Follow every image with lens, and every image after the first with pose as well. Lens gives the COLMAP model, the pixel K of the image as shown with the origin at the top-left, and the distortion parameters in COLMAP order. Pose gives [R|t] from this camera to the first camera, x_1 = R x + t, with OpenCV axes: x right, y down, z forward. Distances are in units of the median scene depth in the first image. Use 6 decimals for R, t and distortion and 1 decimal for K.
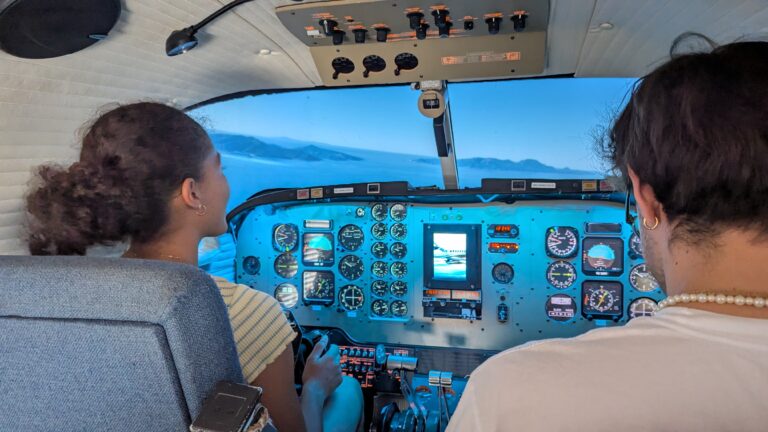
lens RADIAL K [[545.0, 0, 384.0], [0, 545.0, 216.0], [0, 0, 1]] dist [0.074933, -0.084352]
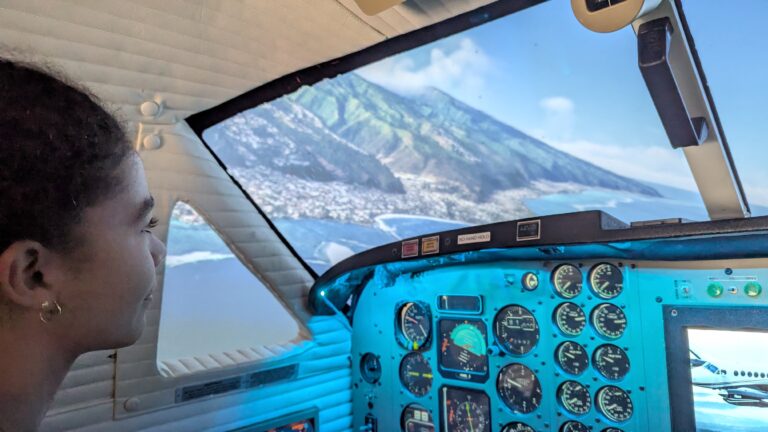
lens RADIAL K [[562.7, 0, 384.0], [0, 562.7, 216.0], [0, 0, 1]] dist [0.005731, -0.002986]
pose [[0.869281, -0.064260, -0.490123, 0.103489], [0.002510, 0.992075, -0.125619, -0.001390], [0.494311, 0.107968, 0.862554, 0.463711]]
